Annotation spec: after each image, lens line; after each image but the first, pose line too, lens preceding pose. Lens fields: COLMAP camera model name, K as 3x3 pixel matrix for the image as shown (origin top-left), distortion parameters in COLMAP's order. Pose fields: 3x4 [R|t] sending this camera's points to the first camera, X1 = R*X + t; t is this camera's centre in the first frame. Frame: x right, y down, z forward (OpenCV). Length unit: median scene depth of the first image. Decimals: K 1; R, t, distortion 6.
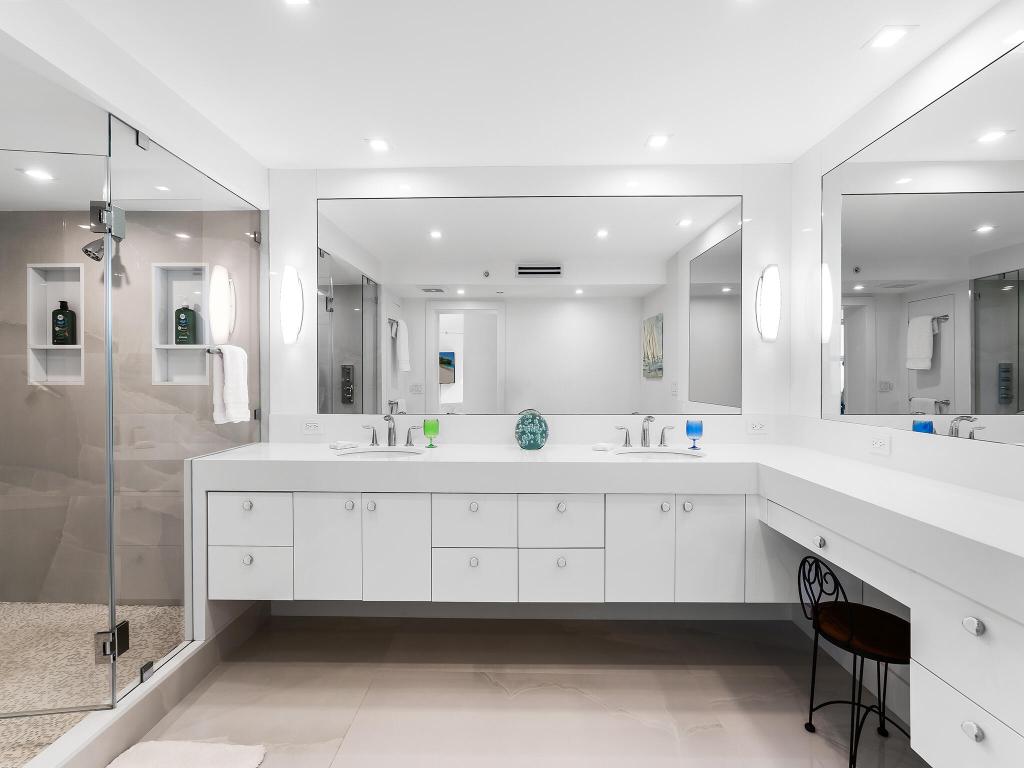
lens RADIAL K [[471.3, 0, 510.5], [0, 471.3, 383.1], [0, 0, 1]] dist [-0.000312, 0.003181]
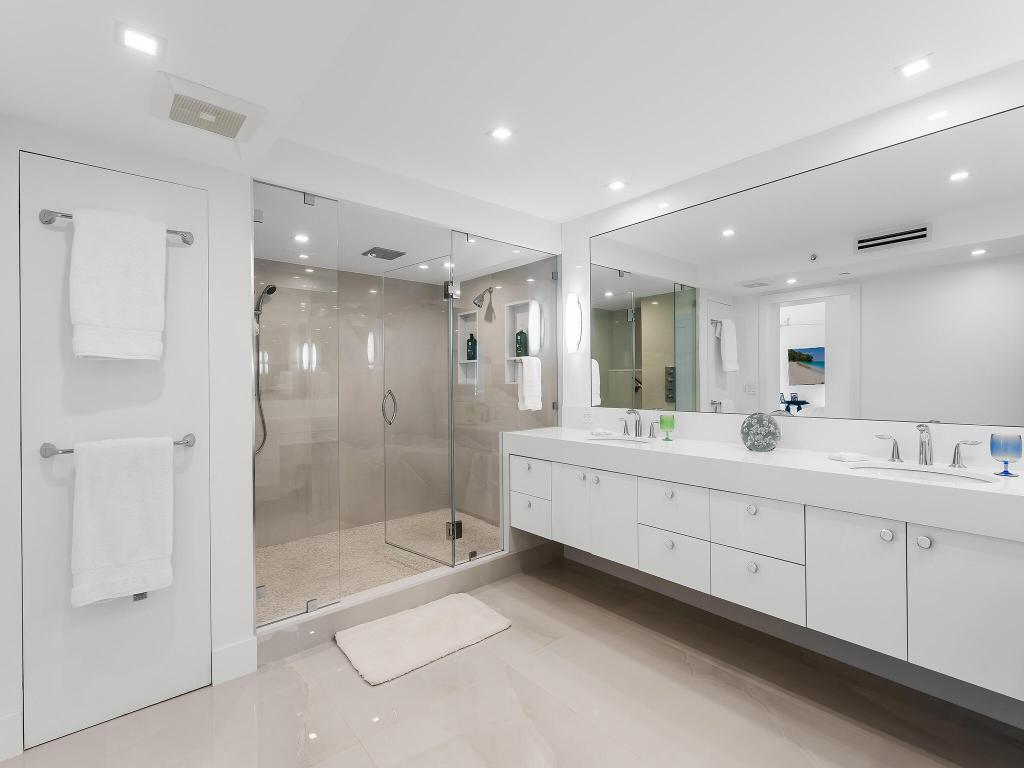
lens RADIAL K [[471.3, 0, 512.1], [0, 471.3, 383.1], [0, 0, 1]] dist [-0.000312, 0.003181]
pose [[0.667428, -0.002286, -0.744671, 0.405690], [0.003033, 0.999995, -0.000351, 0.001690], [0.744668, -0.002024, 0.667431, -0.004834]]
